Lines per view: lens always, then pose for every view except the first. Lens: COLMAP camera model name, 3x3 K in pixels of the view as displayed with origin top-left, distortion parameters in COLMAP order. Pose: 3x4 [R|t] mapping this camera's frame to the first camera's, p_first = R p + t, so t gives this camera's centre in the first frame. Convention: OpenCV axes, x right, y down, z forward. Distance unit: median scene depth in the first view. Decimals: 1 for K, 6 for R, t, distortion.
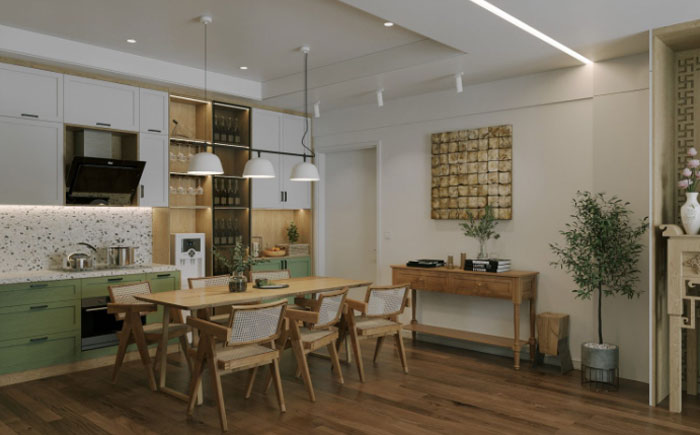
lens RADIAL K [[561.4, 0, 349.9], [0, 561.4, 220.3], [0, 0, 1]] dist [-0.002316, -0.001090]
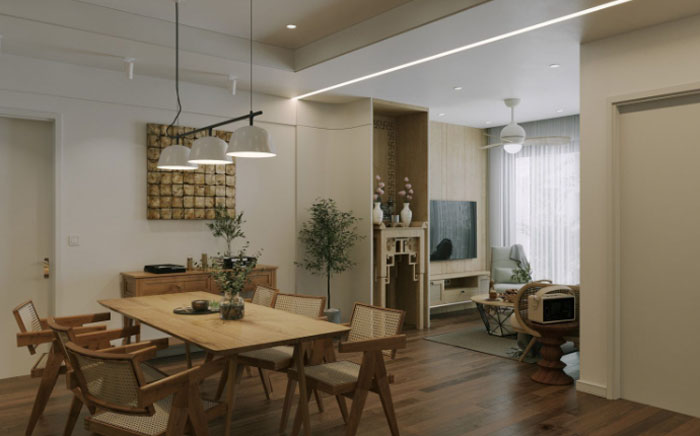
lens RADIAL K [[561.4, 0, 348.8], [0, 561.4, 215.1], [0, 0, 1]] dist [-0.002316, -0.001090]
pose [[0.135251, 0.007009, 0.990787, -0.720540], [0.007051, 0.999943, -0.008036, 0.000602], [-0.990786, 0.008073, 0.135194, 0.597094]]
